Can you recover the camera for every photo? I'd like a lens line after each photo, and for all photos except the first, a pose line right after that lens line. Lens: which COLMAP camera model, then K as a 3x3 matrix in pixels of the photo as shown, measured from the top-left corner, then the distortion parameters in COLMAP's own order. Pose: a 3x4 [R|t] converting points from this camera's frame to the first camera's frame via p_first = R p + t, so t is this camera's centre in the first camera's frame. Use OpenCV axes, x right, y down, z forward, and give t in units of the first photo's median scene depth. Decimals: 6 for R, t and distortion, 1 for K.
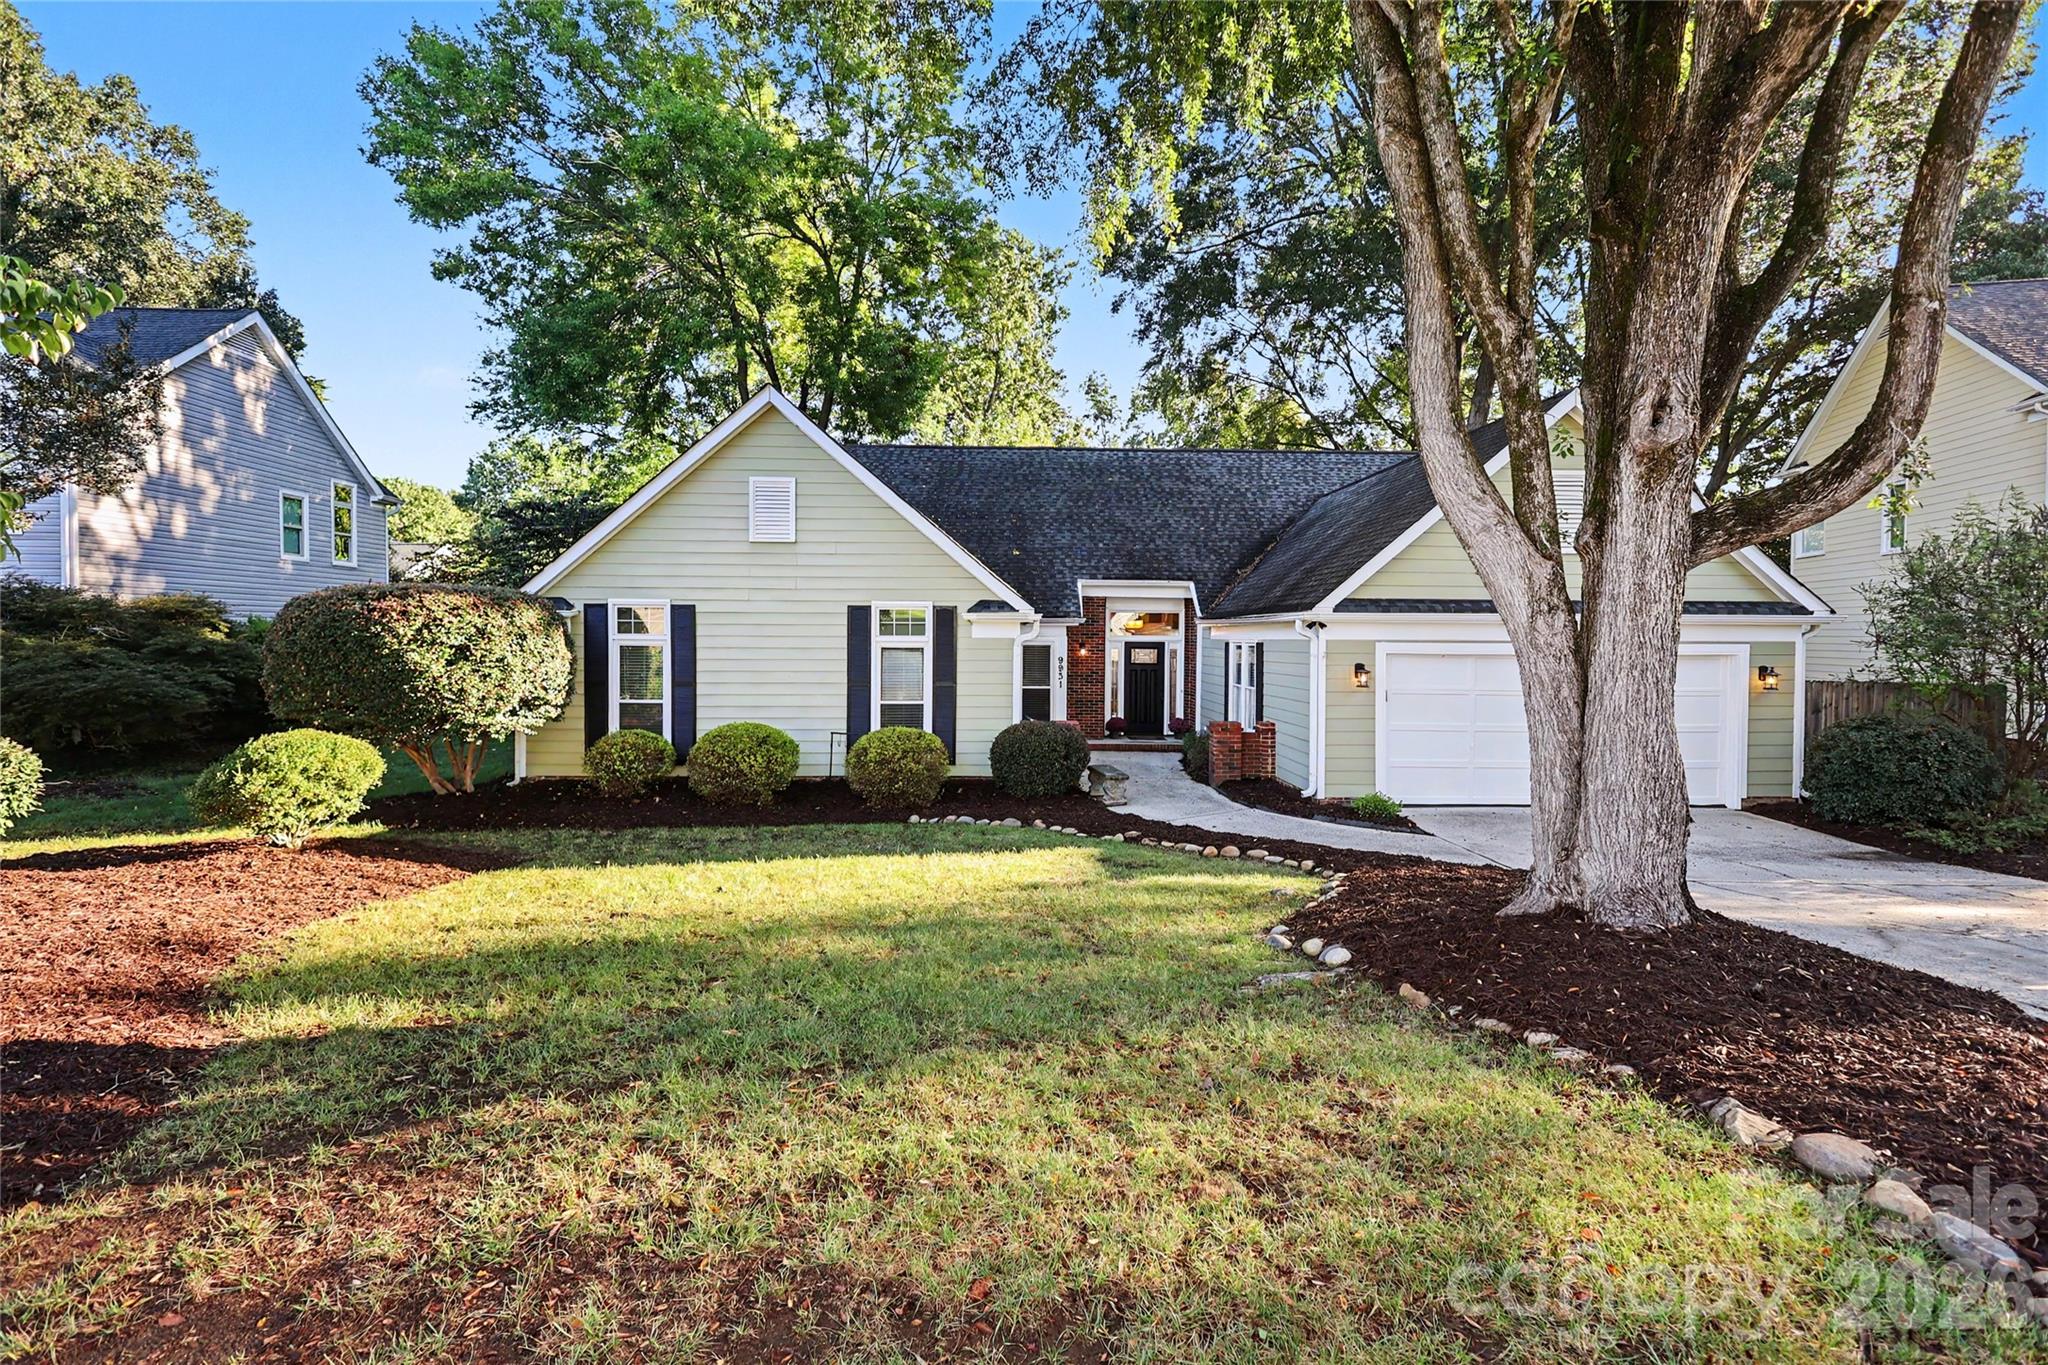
lens RADIAL K [[960.1, 0, 1025.2], [0, 960.1, 686.0], [0, 0, 1]] dist [0.002129, 0.001877]
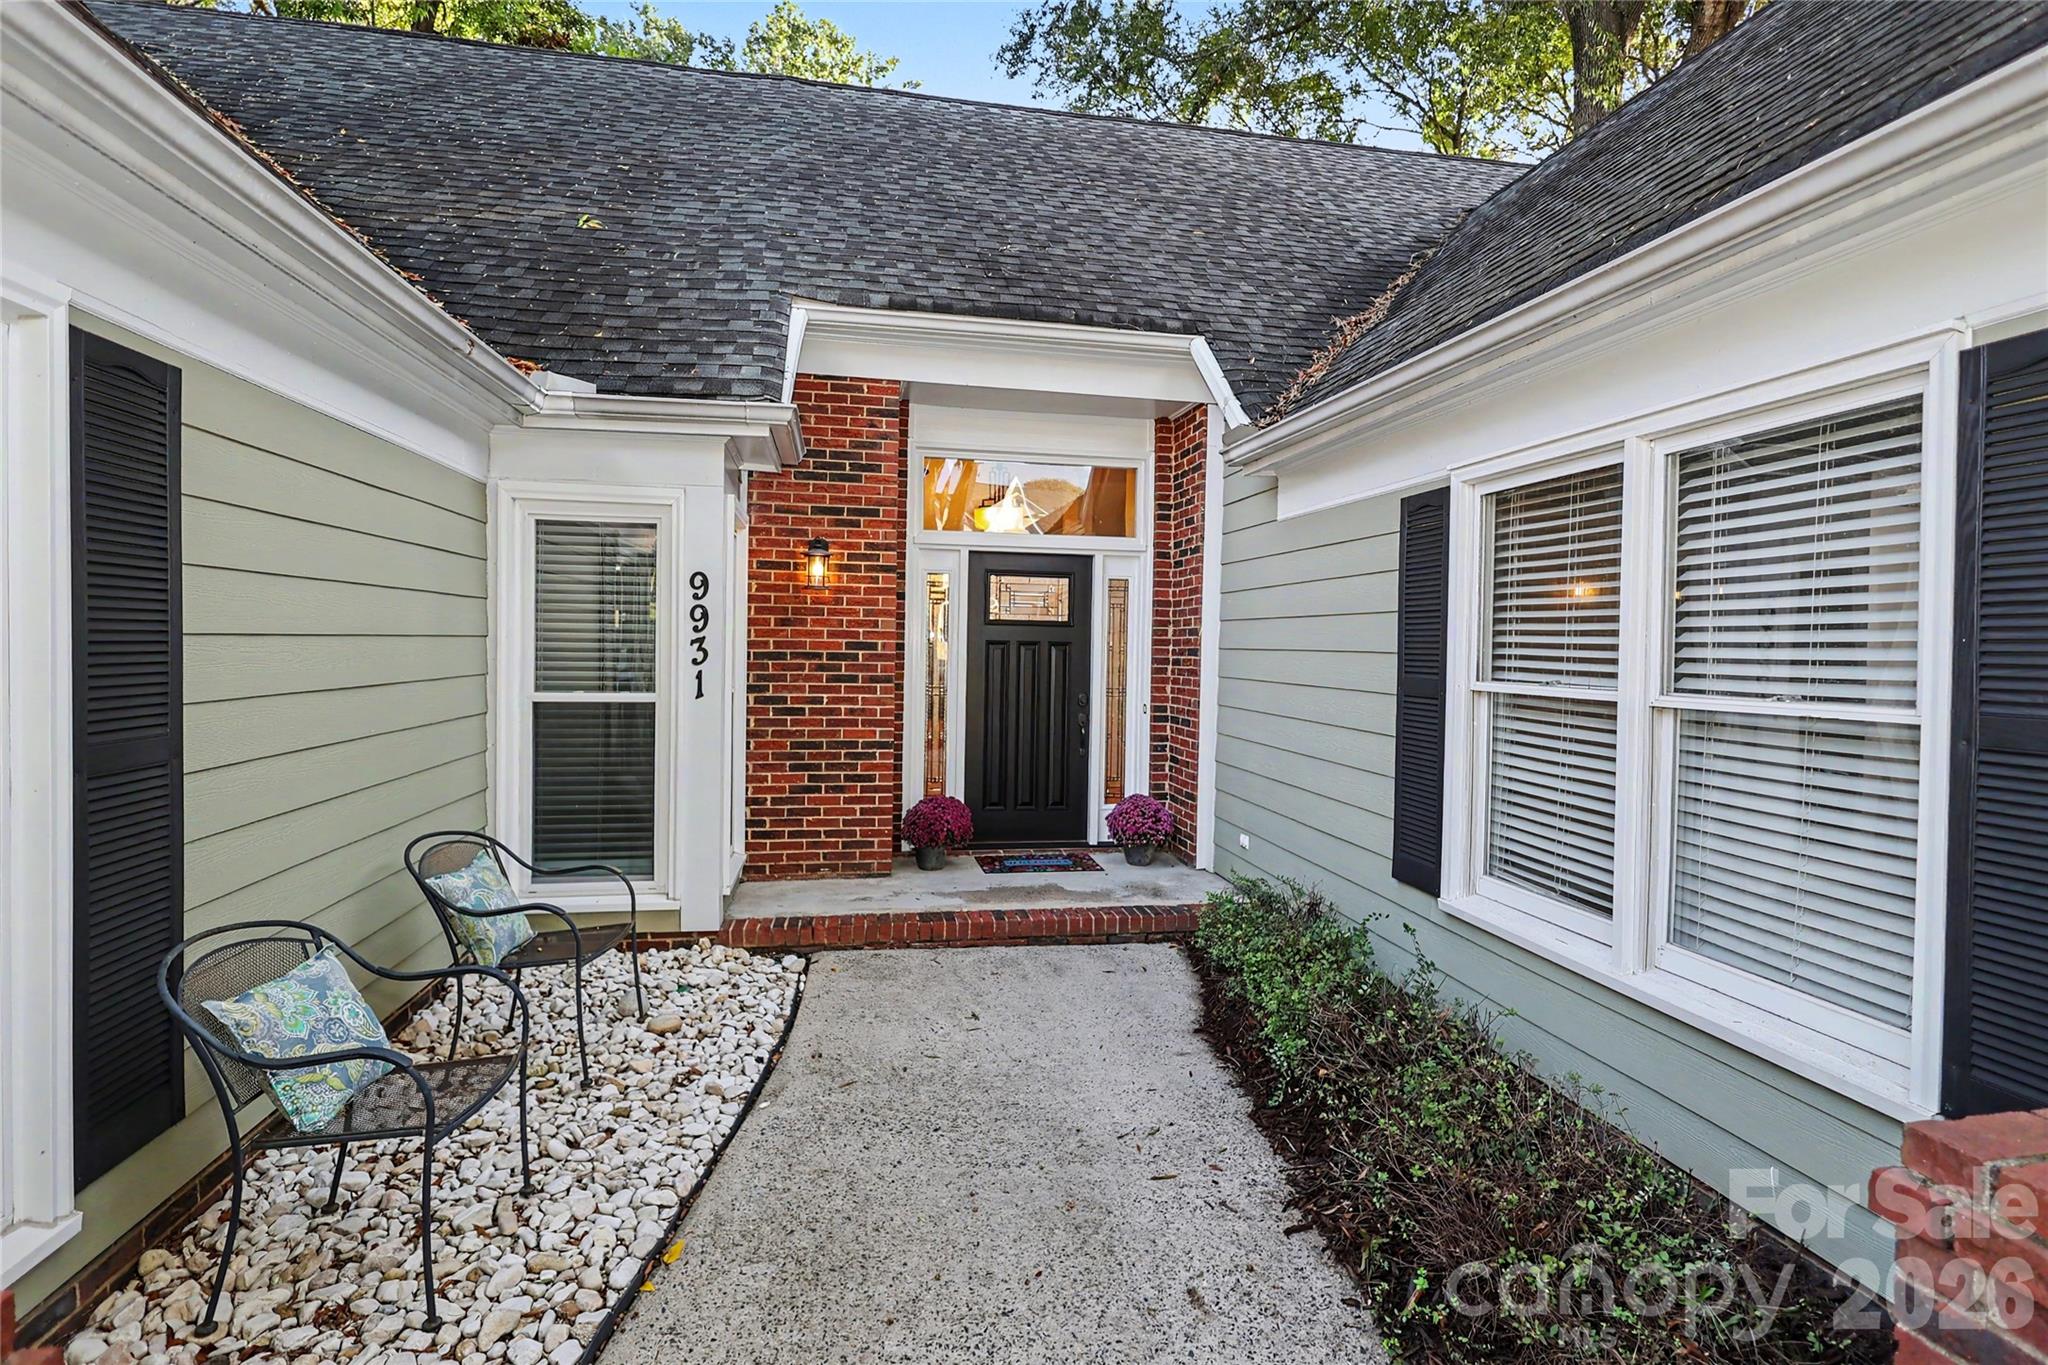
lens RADIAL K [[960.1, 0, 1023.7], [0, 960.1, 688.4], [0, 0, 1]] dist [0.002129, 0.001877]
pose [[0.989631, 0.007201, 0.143451, 0.077388], [-0.007095, 0.999974, -0.001250, -0.000919], [-0.143457, 0.000219, 0.989657, 0.691901]]
